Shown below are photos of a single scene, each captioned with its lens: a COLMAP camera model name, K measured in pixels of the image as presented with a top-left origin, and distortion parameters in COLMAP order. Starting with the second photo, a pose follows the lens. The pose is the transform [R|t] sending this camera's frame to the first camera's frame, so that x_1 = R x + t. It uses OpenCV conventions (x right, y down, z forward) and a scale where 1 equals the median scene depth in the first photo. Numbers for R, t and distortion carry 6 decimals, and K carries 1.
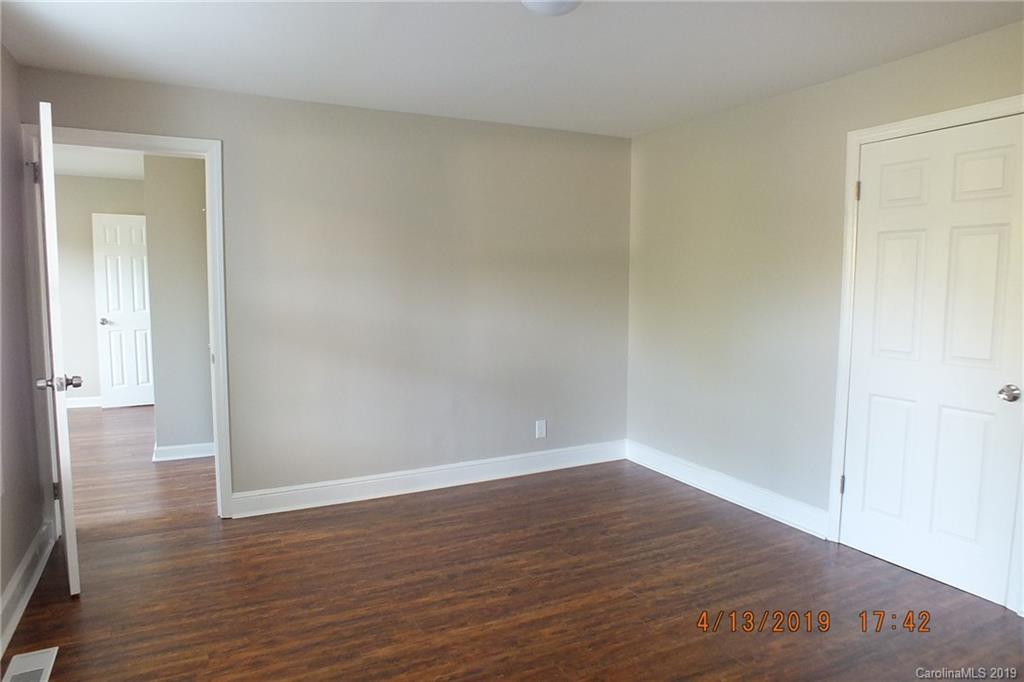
lens RADIAL K [[654.5, 0, 513.2], [0, 654.5, 340.7], [0, 0, 1]] dist [-0.057614, 0.010918]
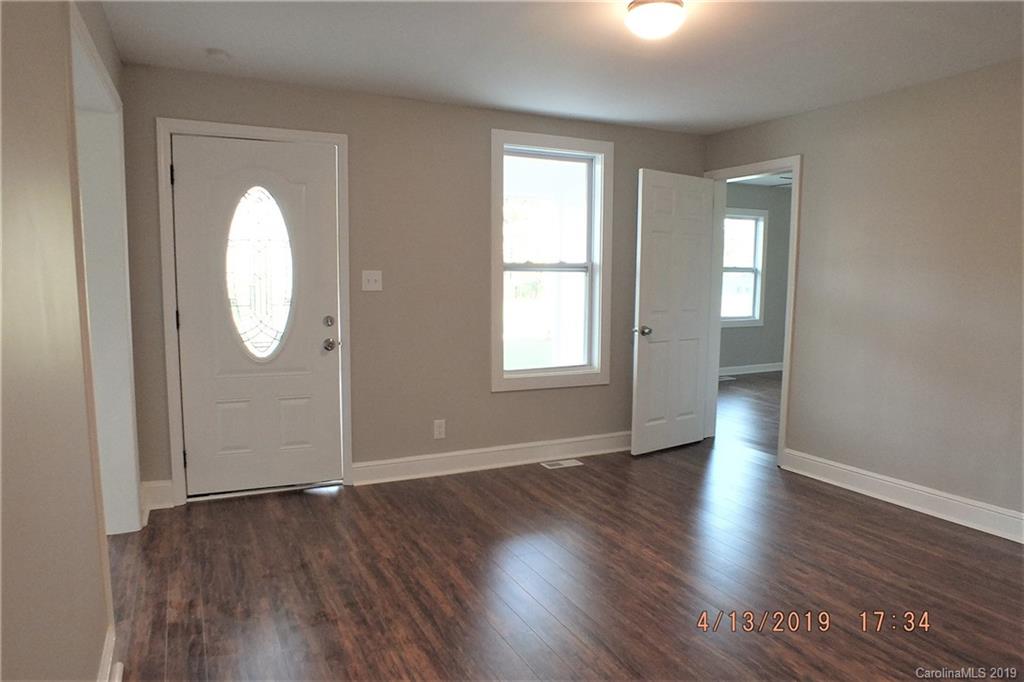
lens RADIAL K [[654.5, 0, 512.8], [0, 654.5, 341.0], [0, 0, 1]] dist [-0.057614, 0.010918]
pose [[-0.012165, 0.095325, -0.995372, 0.786696], [-0.088514, 0.991435, 0.096029, -0.032879], [0.996001, 0.089273, -0.003623, 0.503888]]
